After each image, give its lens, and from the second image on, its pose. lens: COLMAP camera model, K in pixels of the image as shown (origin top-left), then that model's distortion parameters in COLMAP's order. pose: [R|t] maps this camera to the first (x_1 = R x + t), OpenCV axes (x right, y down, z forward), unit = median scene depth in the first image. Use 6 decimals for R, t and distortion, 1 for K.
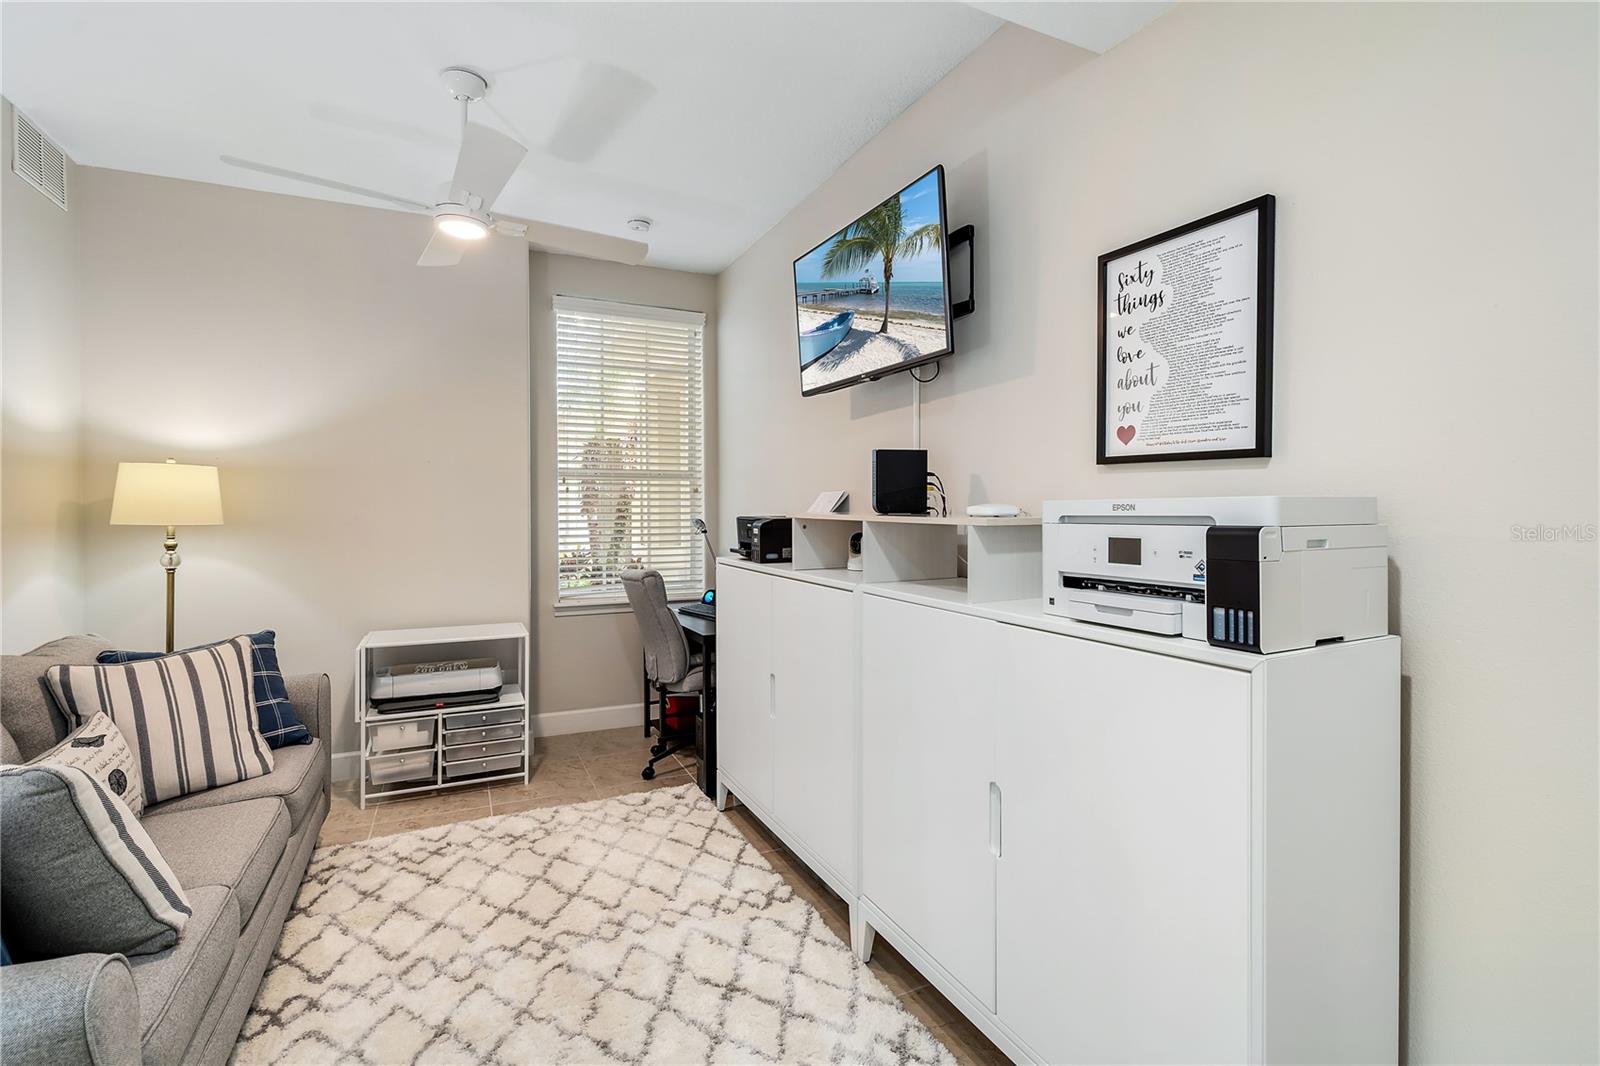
lens RADIAL K [[732.8, 0, 797.3], [0, 732.8, 503.9], [0, 0, 1]] dist [-0.009279, -0.000526]
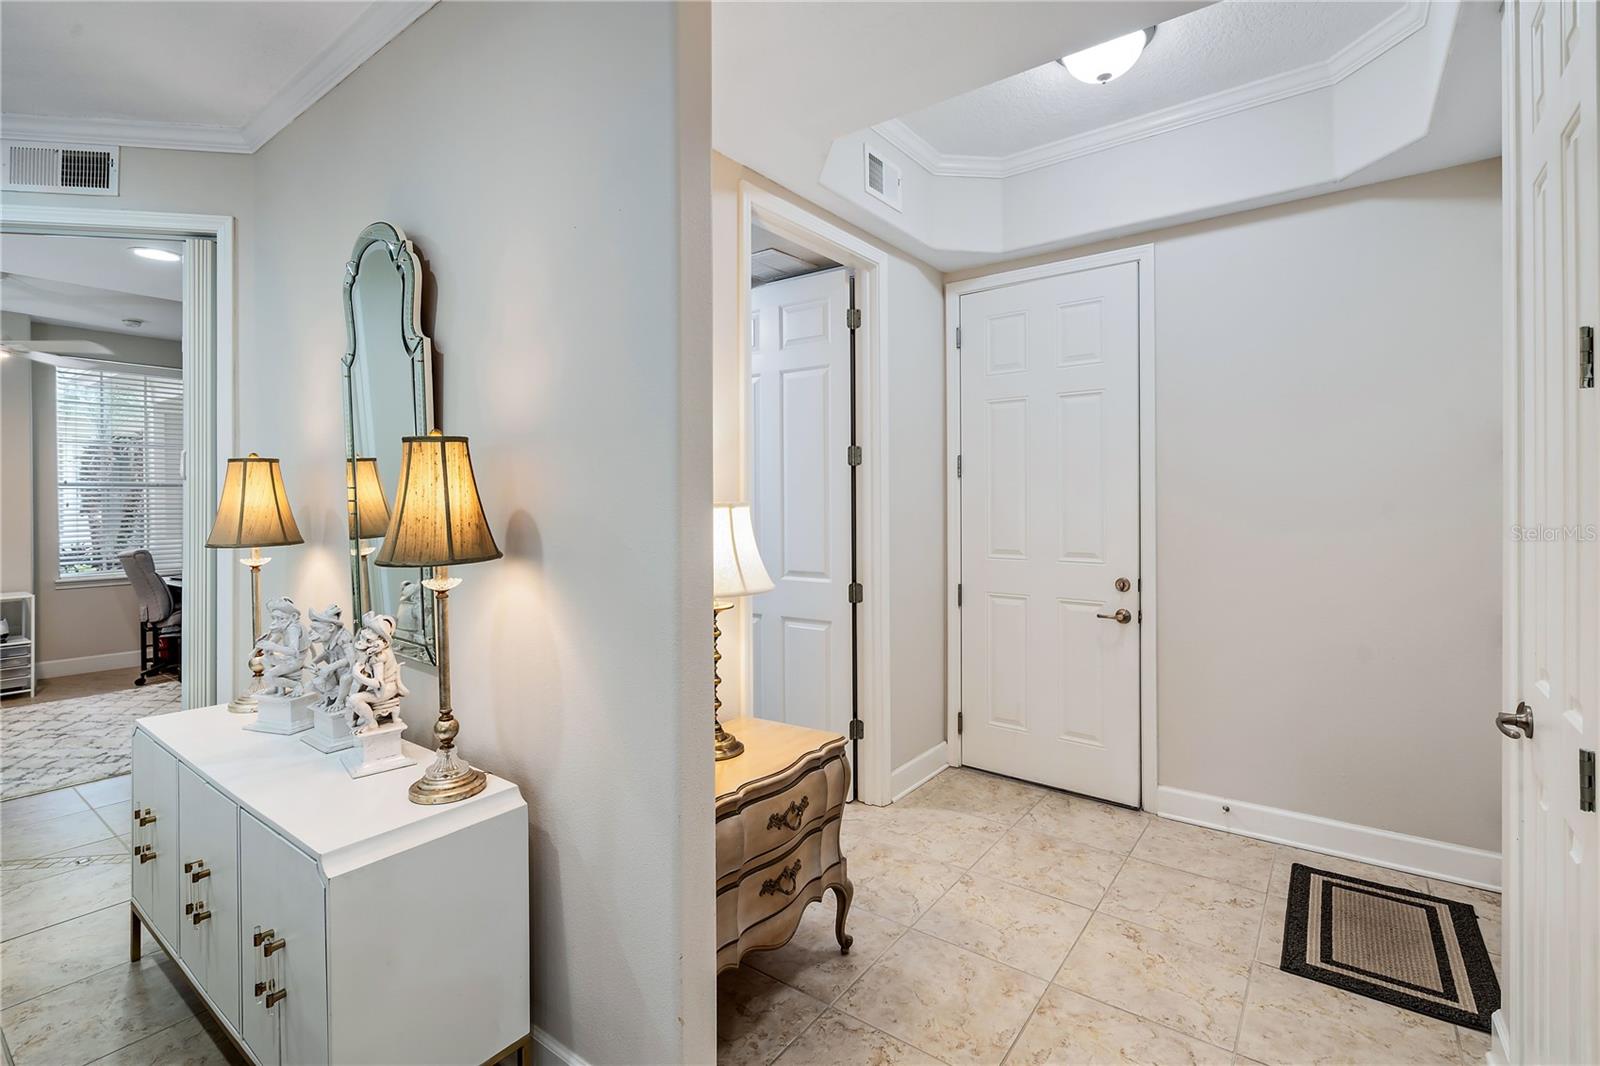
lens RADIAL K [[732.8, 0, 797.3], [0, 732.8, 503.9], [0, 0, 1]] dist [-0.009279, -0.000526]
pose [[0.881381, -0.000657, 0.472406, 0.274950], [-0.000528, 0.999997, 0.002376, -0.008874], [-0.472406, -0.002343, 0.881378, -0.934799]]
